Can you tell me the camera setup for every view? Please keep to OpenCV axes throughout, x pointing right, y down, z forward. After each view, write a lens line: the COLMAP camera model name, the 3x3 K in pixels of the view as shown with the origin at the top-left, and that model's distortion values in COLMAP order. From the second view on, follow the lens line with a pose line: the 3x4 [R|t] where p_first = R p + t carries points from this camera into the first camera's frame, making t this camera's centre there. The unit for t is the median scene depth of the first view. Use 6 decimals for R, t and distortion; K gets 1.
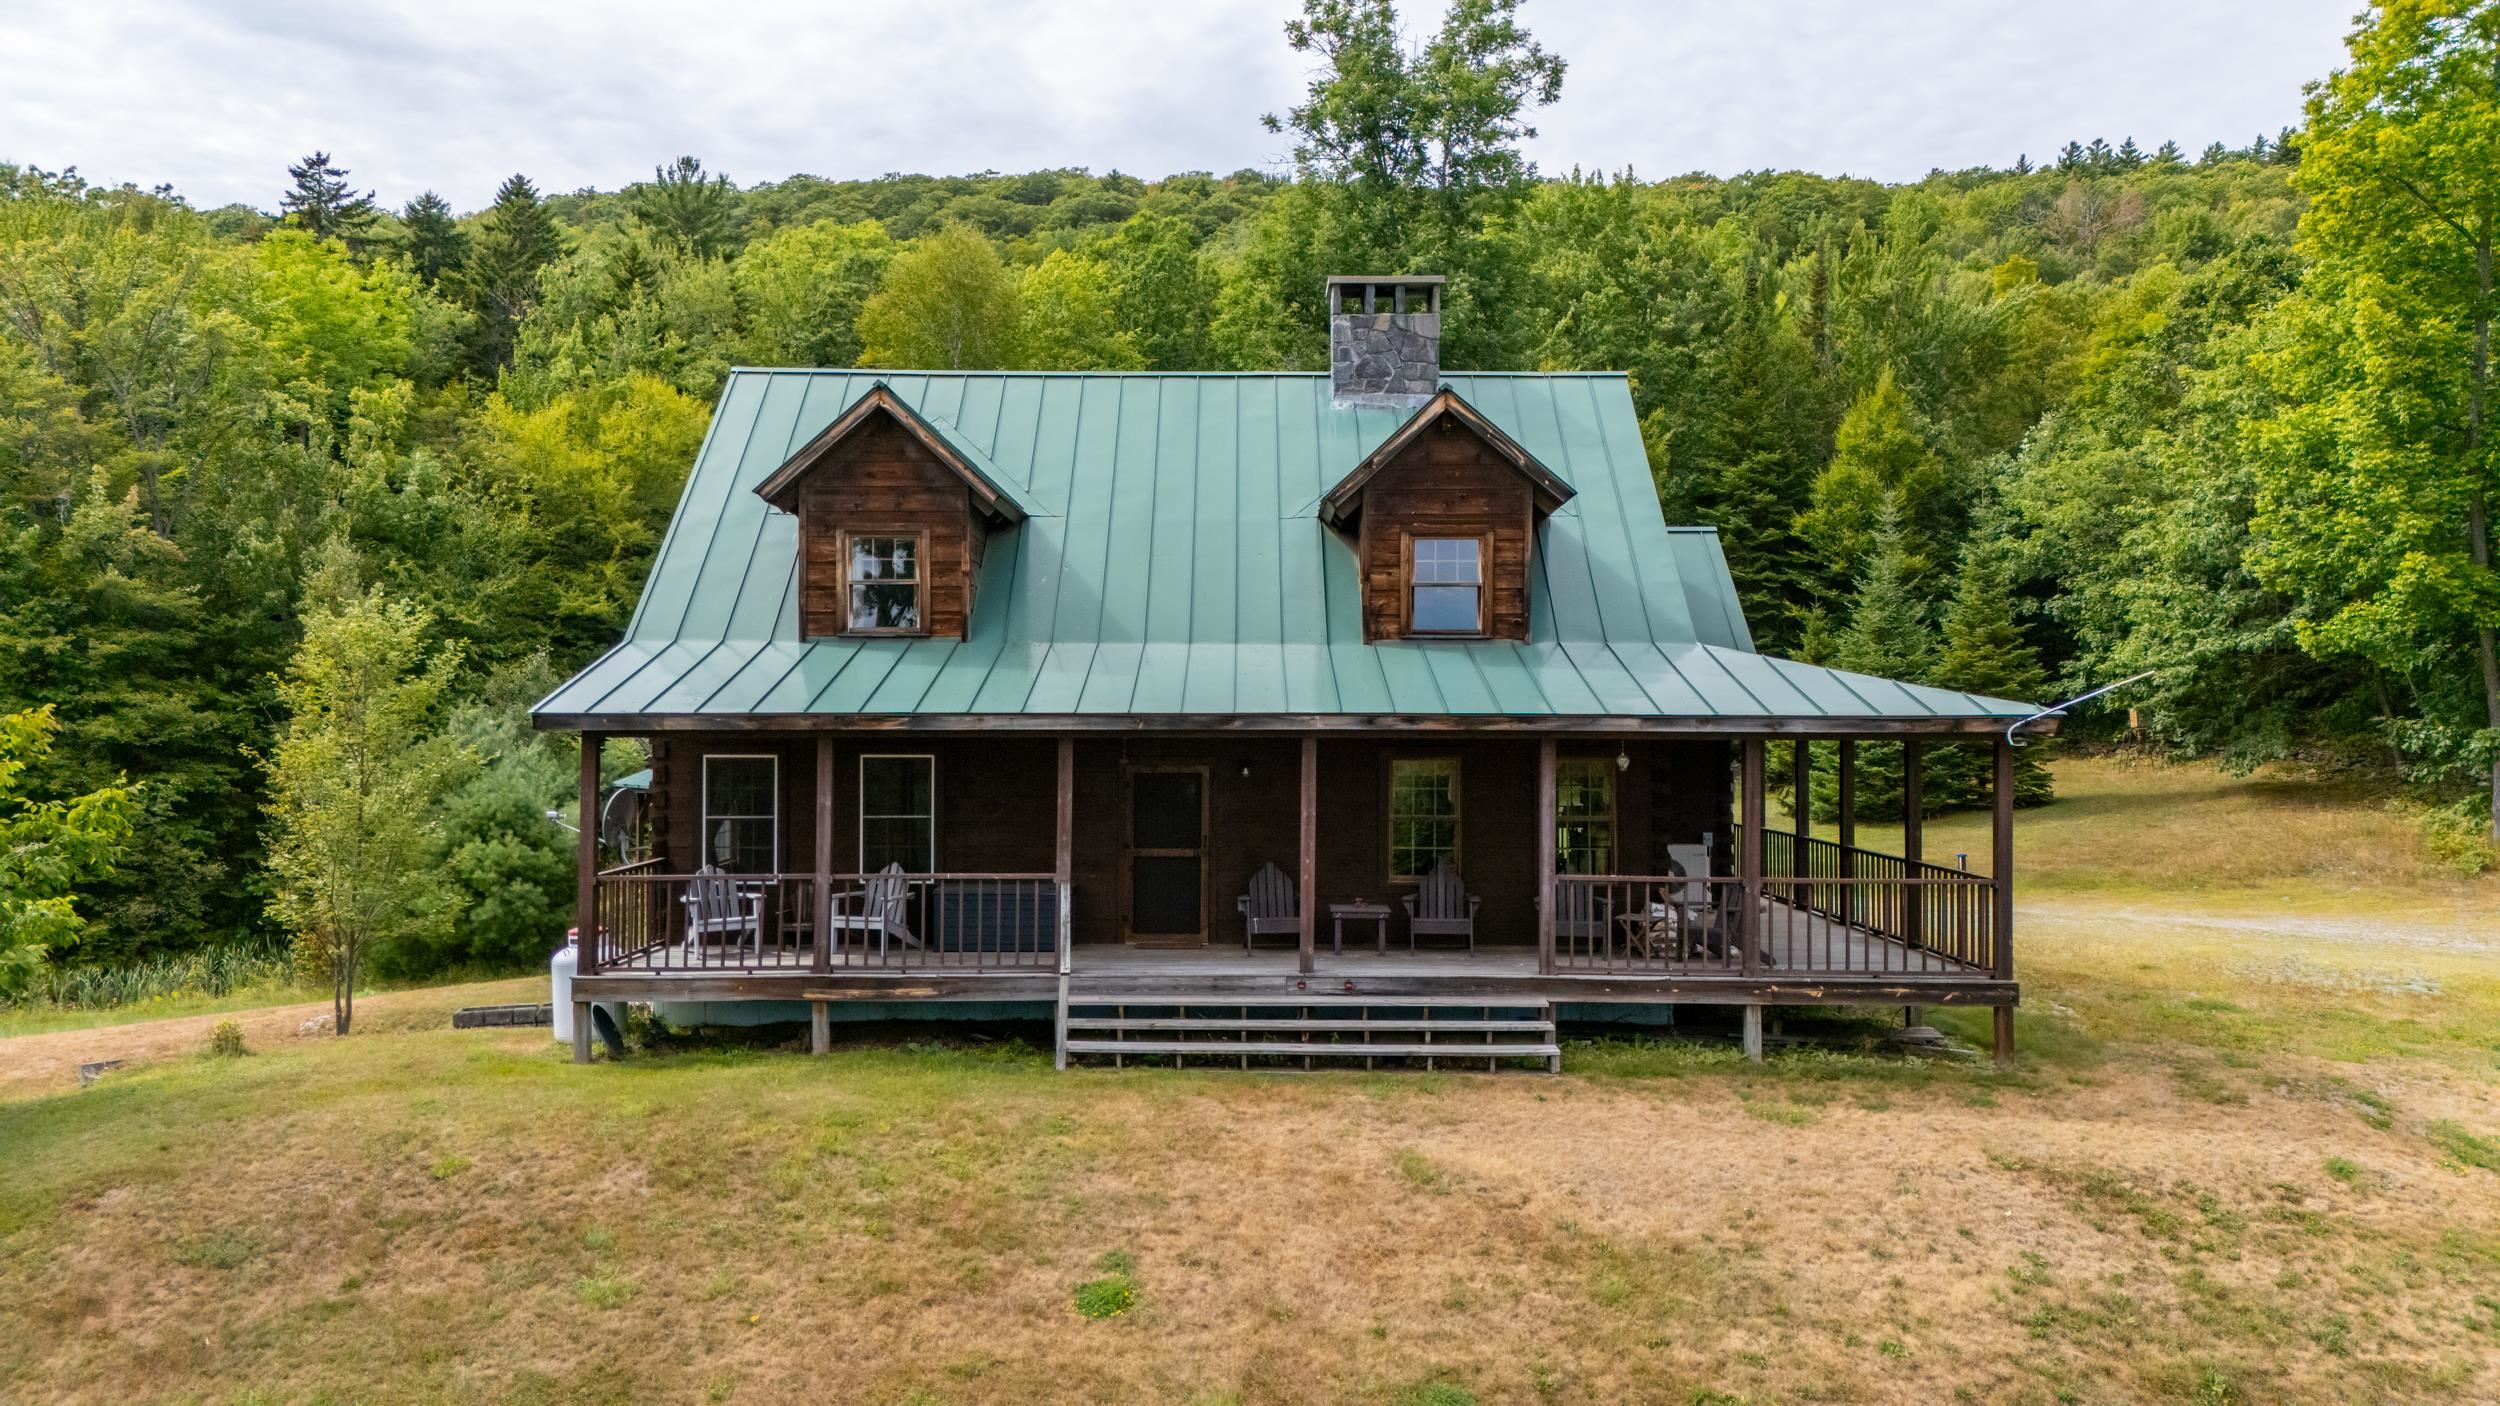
lens RADIAL K [[1872.2, 0, 1250.0], [0, 1872.2, 703.0], [0, 0, 1]] dist [0.097219, -0.086038]
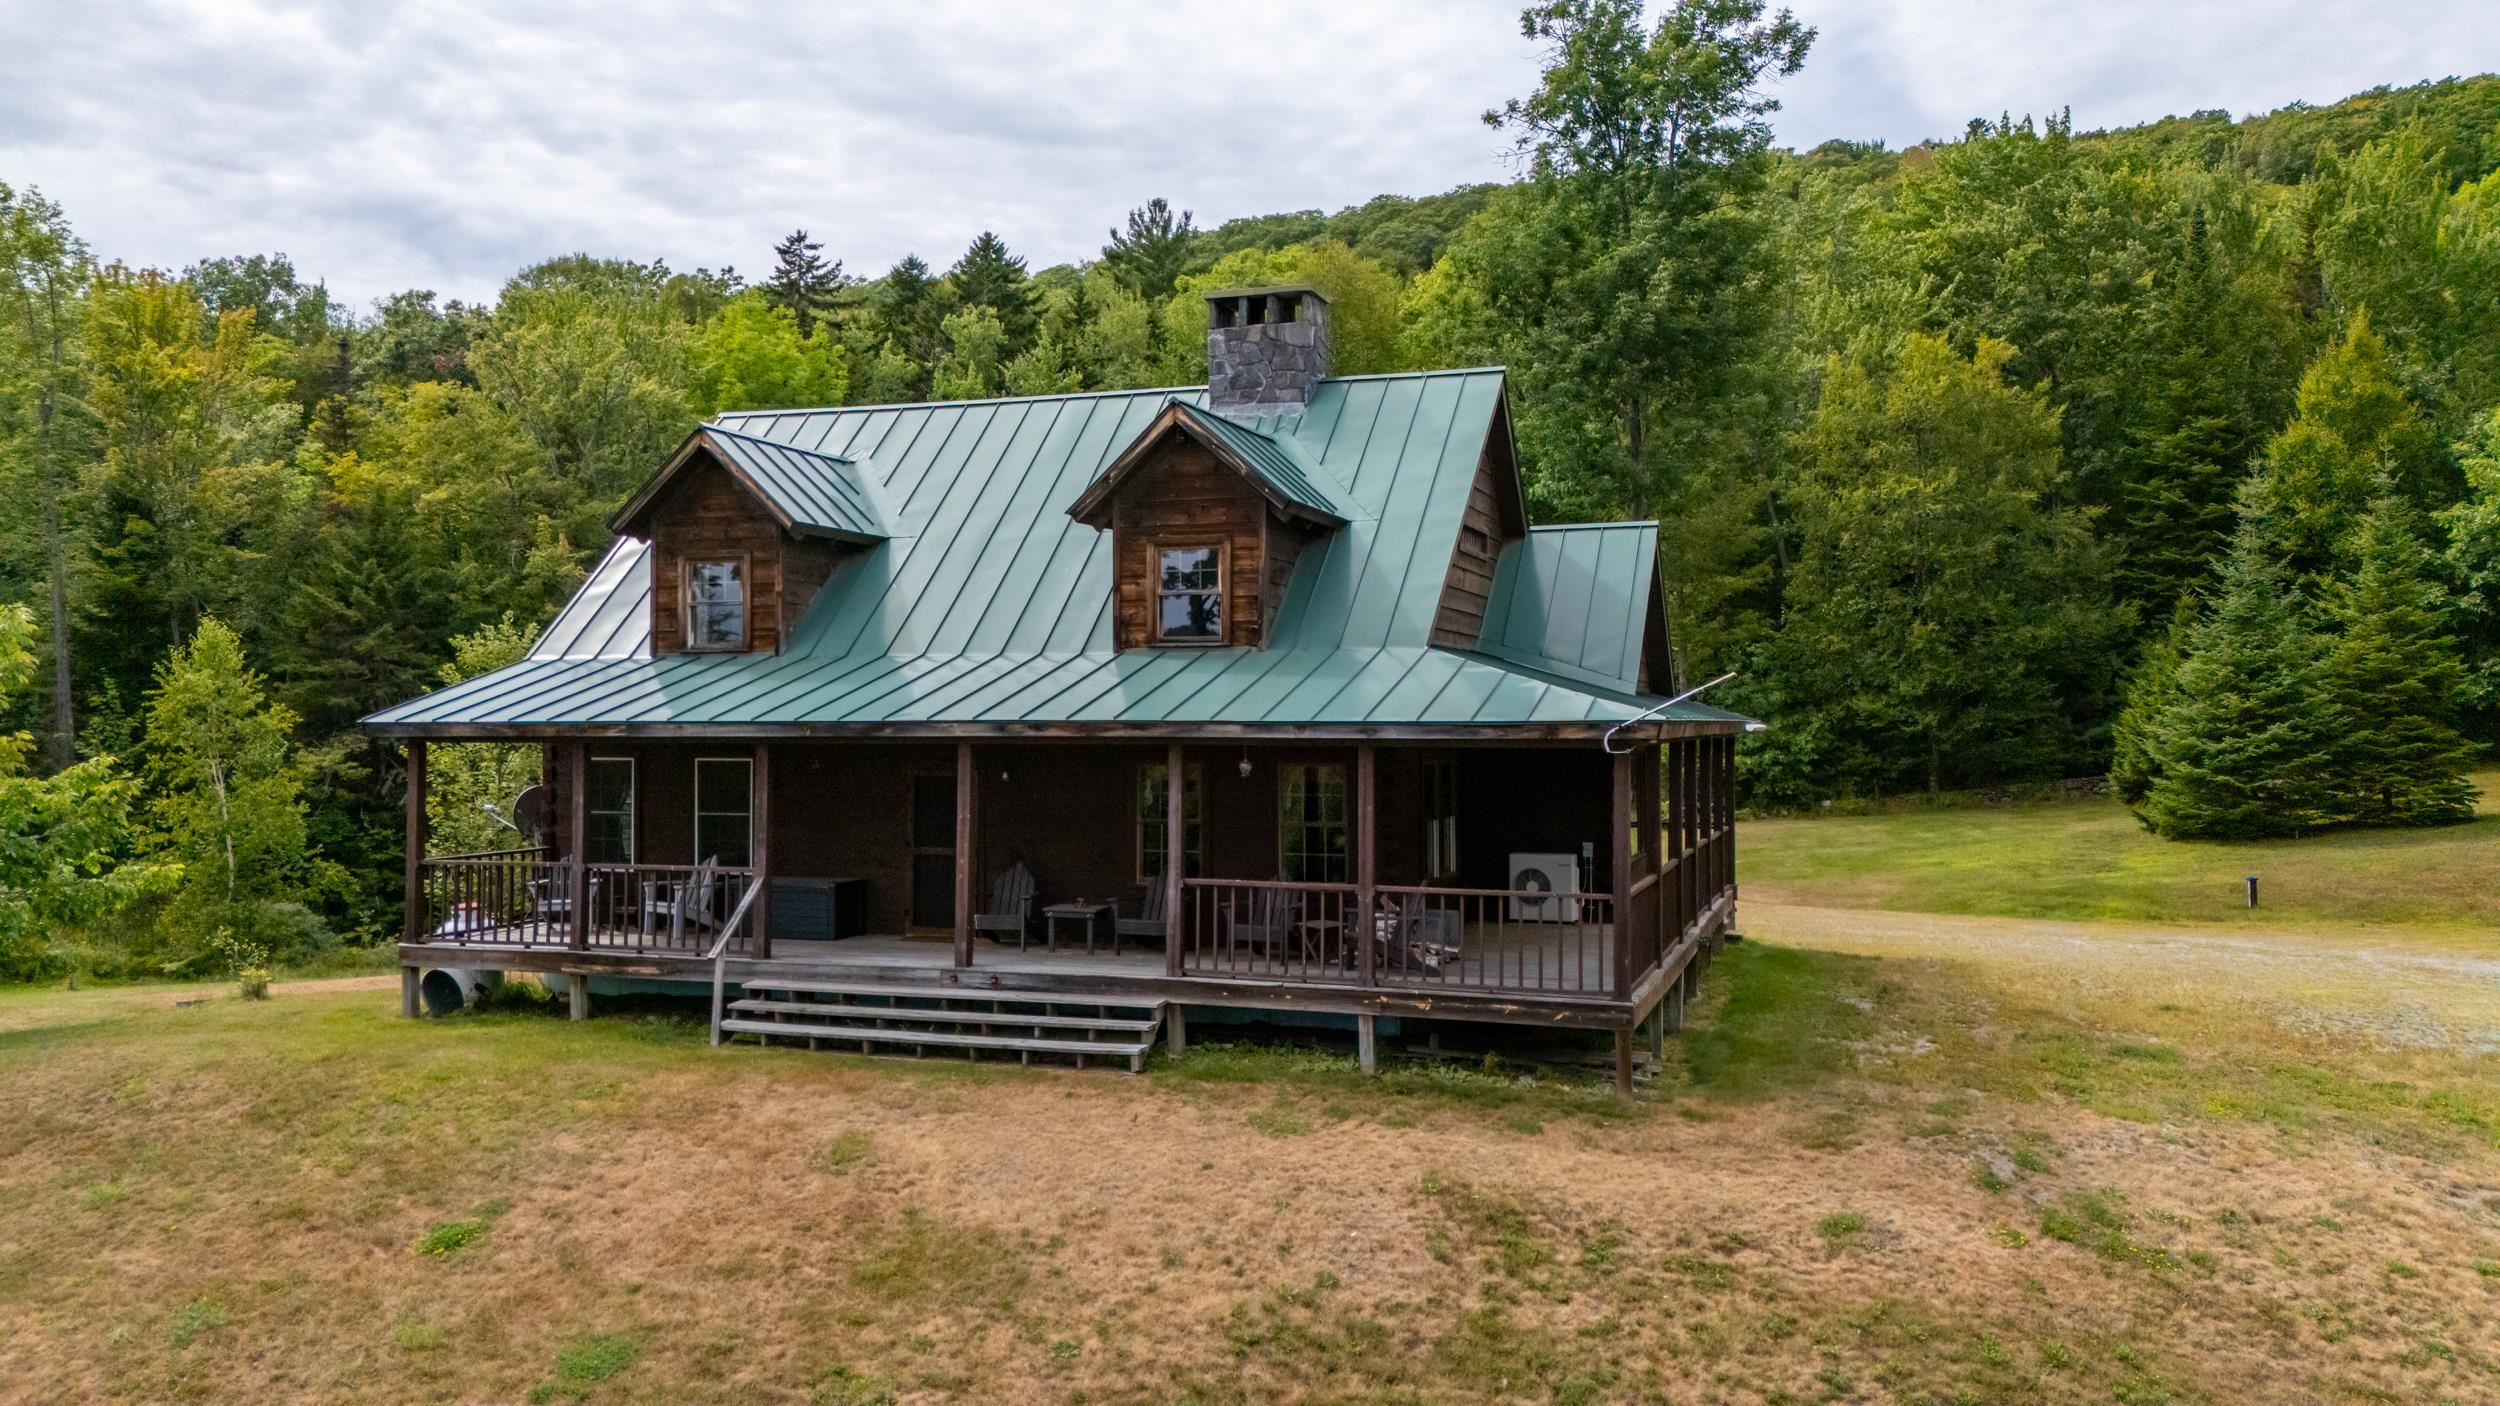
lens RADIAL K [[1872.2, 0, 1250.0], [0, 1872.2, 703.0], [0, 0, 1]] dist [0.097219, -0.086038]
pose [[0.945399, -0.005516, -0.325869, 0.445852], [0.005184, 0.999985, -0.001888, -0.001314], [0.325874, 0.000096, 0.945413, 0.044912]]
